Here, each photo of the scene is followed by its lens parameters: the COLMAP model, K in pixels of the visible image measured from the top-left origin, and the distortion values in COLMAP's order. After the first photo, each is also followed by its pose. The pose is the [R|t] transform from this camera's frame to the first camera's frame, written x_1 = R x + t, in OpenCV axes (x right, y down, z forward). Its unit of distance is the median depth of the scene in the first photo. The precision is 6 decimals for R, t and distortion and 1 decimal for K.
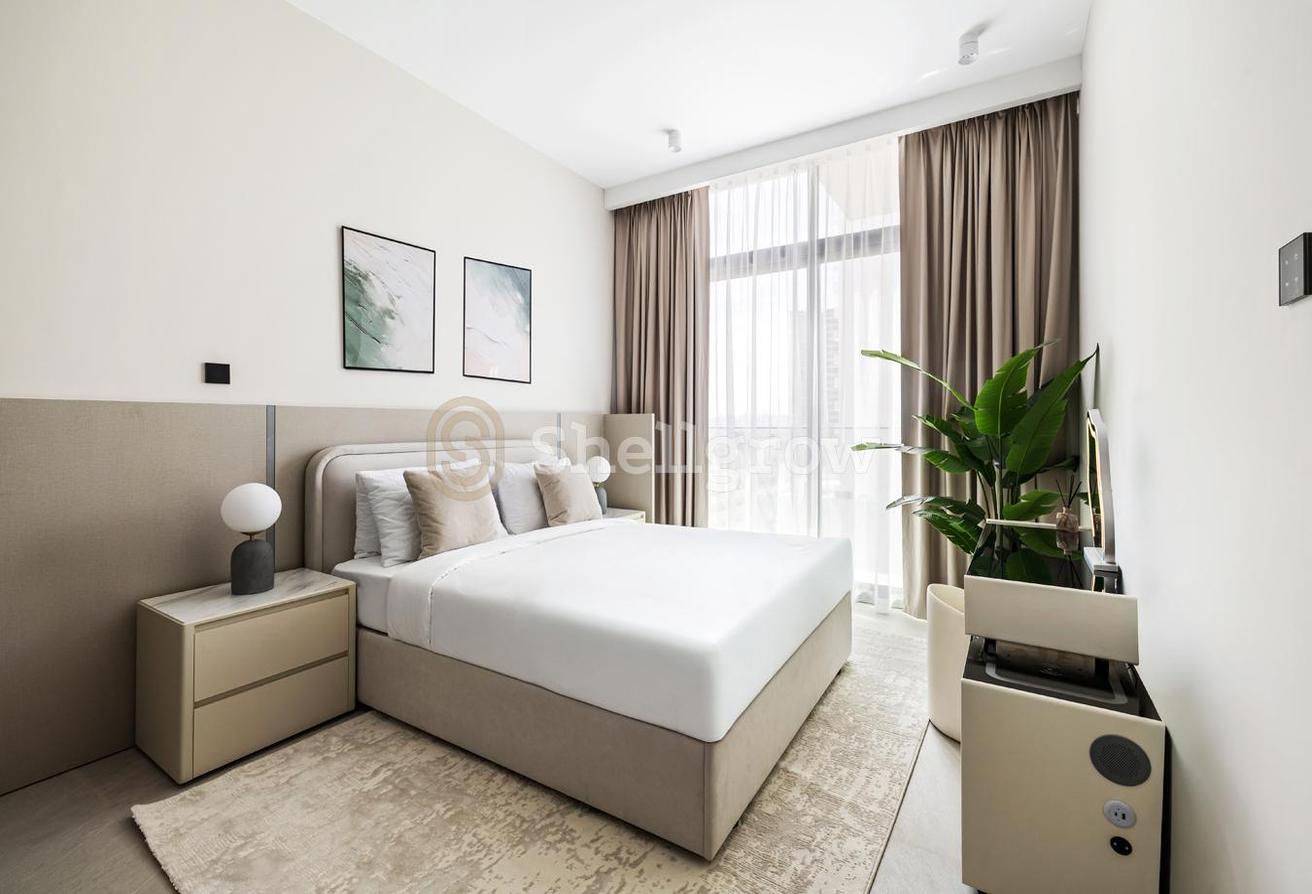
lens RADIAL K [[549.5, 0, 656.0], [0, 549.5, 447.0], [0, 0, 1]] dist [0.000593, -0.000051]
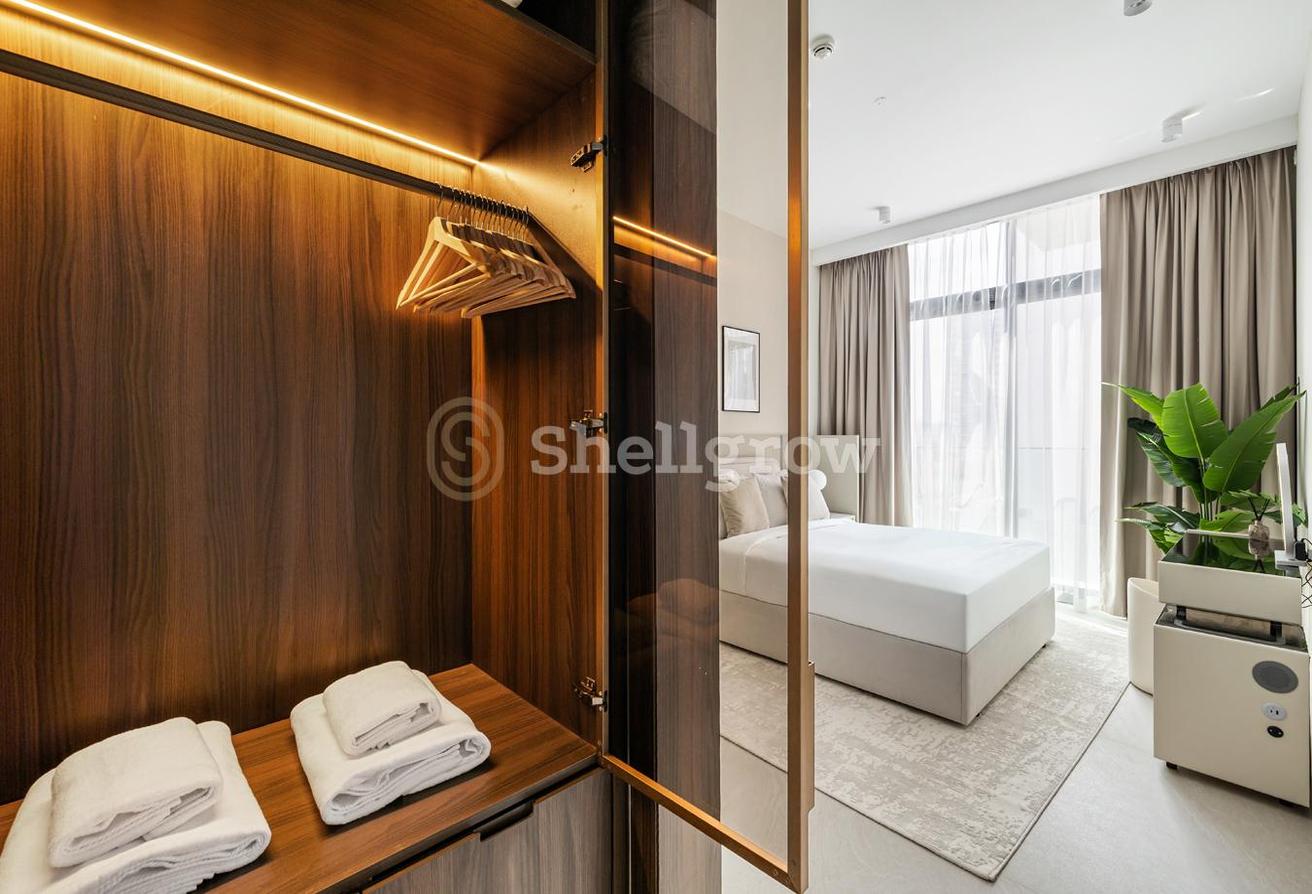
lens RADIAL K [[551.3, 0, 643.0], [0, 551.3, 450.2], [0, 0, 1]] dist [0.000173, 0.001266]
pose [[0.964831, 0.007888, -0.262753, -0.193288], [-0.009997, 0.999928, -0.006690, -0.018722], [0.262682, 0.009082, 0.964840, -0.400009]]
